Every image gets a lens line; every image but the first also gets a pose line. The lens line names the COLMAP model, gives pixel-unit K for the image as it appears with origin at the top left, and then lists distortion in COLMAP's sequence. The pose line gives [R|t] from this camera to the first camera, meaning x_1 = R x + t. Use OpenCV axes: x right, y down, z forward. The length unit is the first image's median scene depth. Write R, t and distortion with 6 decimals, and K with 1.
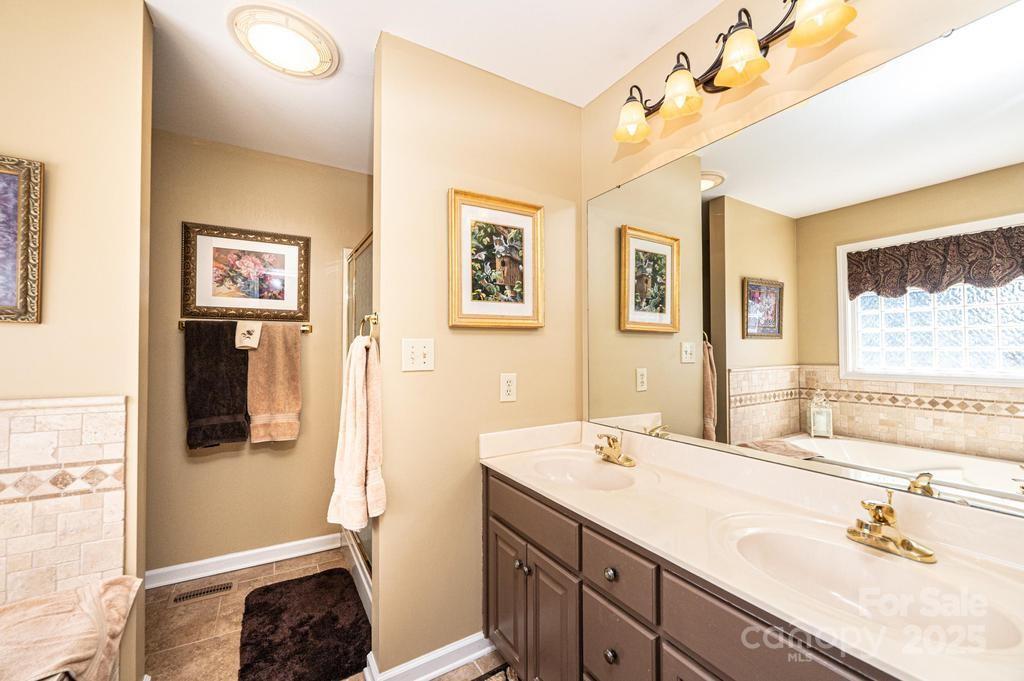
lens RADIAL K [[411.8, 0, 513.2], [0, 411.8, 342.0], [0, 0, 1]] dist [-0.000329, 0.000133]
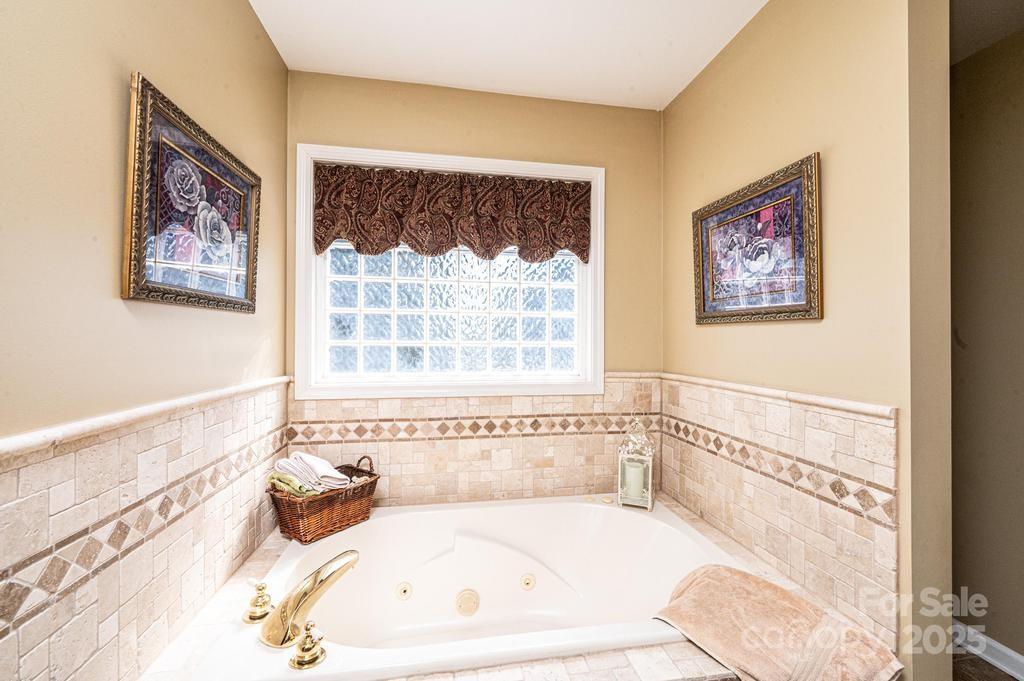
lens RADIAL K [[411.8, 0, 512.2], [0, 411.8, 339.0], [0, 0, 1]] dist [-0.000329, 0.000133]
pose [[-0.366239, -0.004341, -0.930511, 0.018974], [0.009066, 0.999925, -0.008233, 0.004759], [0.930477, -0.011452, -0.366172, 0.647678]]
